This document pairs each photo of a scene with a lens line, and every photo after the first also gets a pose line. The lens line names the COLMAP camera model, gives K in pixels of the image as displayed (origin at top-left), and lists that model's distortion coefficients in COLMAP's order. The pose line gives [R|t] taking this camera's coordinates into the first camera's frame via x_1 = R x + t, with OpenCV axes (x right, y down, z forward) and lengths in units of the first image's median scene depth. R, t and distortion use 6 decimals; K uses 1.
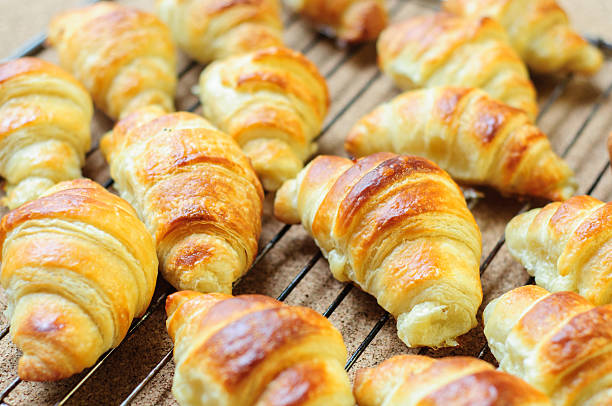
lens RADIAL K [[1549.4, 0, 306.0], [0, 1549.4, 203.0], [0, 0, 1]] dist [0.063167, -0.665390]
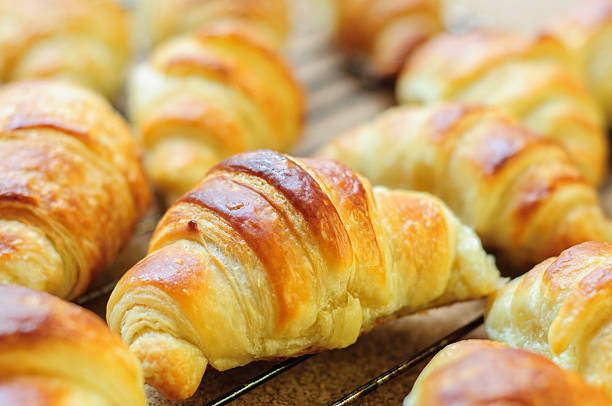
lens RADIAL K [[1549.4, 0, 306.0], [0, 1549.4, 203.0], [0, 0, 1]] dist [0.063167, -0.665390]
pose [[0.960663, 0.109058, -0.255409, 0.228746], [-0.160328, 0.968723, -0.189396, 0.120351], [0.226766, 0.222895, 0.948101, 0.384835]]
